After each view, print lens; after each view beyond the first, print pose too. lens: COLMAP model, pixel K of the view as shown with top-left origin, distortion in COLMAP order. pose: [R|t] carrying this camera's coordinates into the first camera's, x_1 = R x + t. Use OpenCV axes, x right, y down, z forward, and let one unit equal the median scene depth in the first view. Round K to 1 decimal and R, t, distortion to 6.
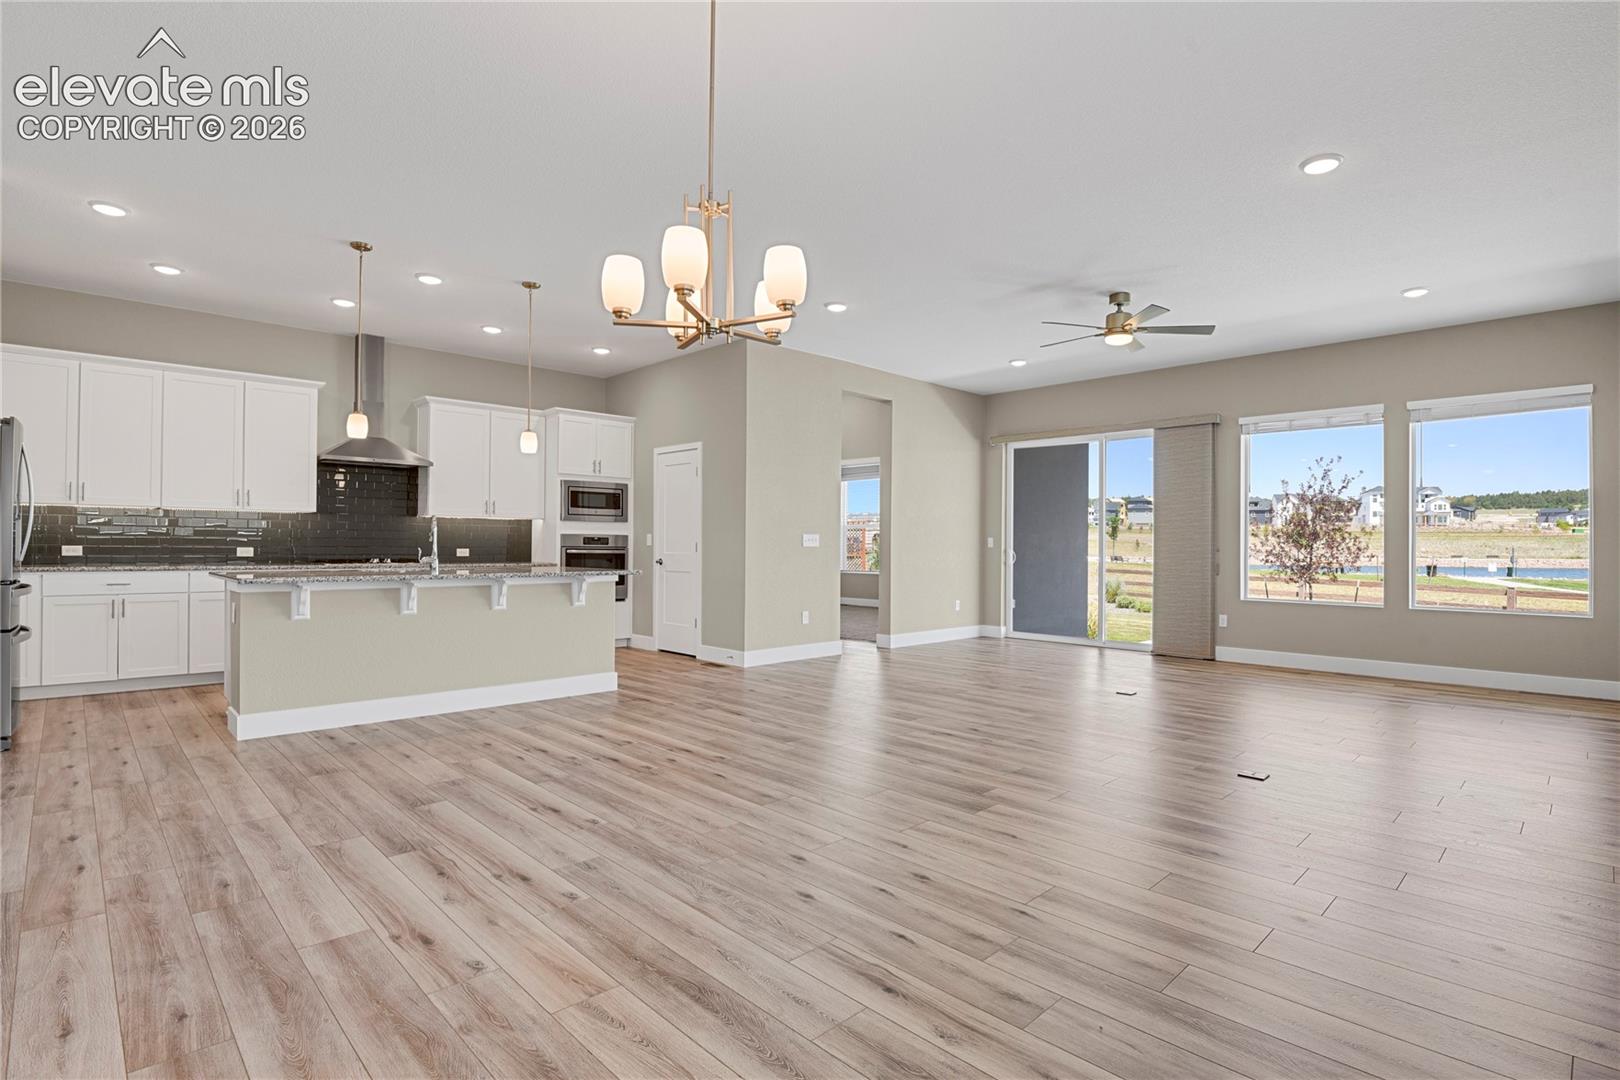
lens RADIAL K [[789.5, 0, 821.0], [0, 789.5, 540.7], [0, 0, 1]] dist [-0.023365, -0.005330]
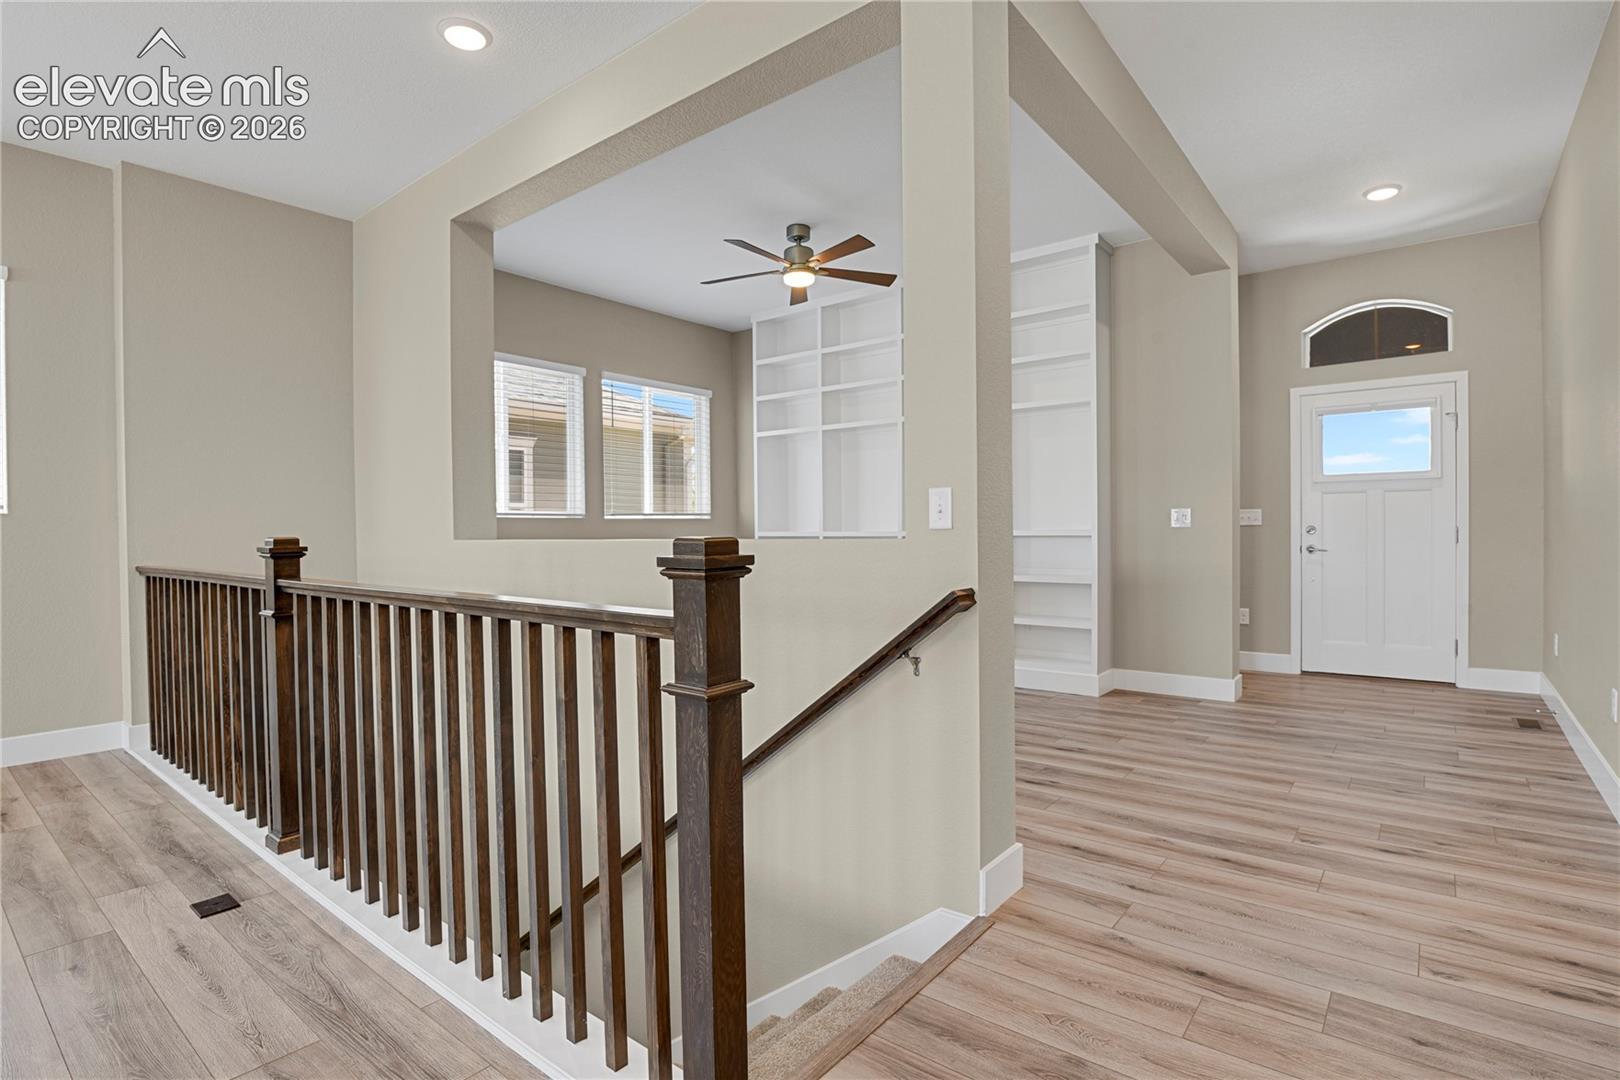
lens RADIAL K [[789.5, 0, 821.0], [0, 789.5, 540.7], [0, 0, 1]] dist [-0.023365, -0.005330]
pose [[-0.991529, 0.003918, -0.129827, -0.407062], [0.002691, 0.999950, 0.009620, 0.001833], [0.129858, 0.009189, -0.991490, 0.511964]]
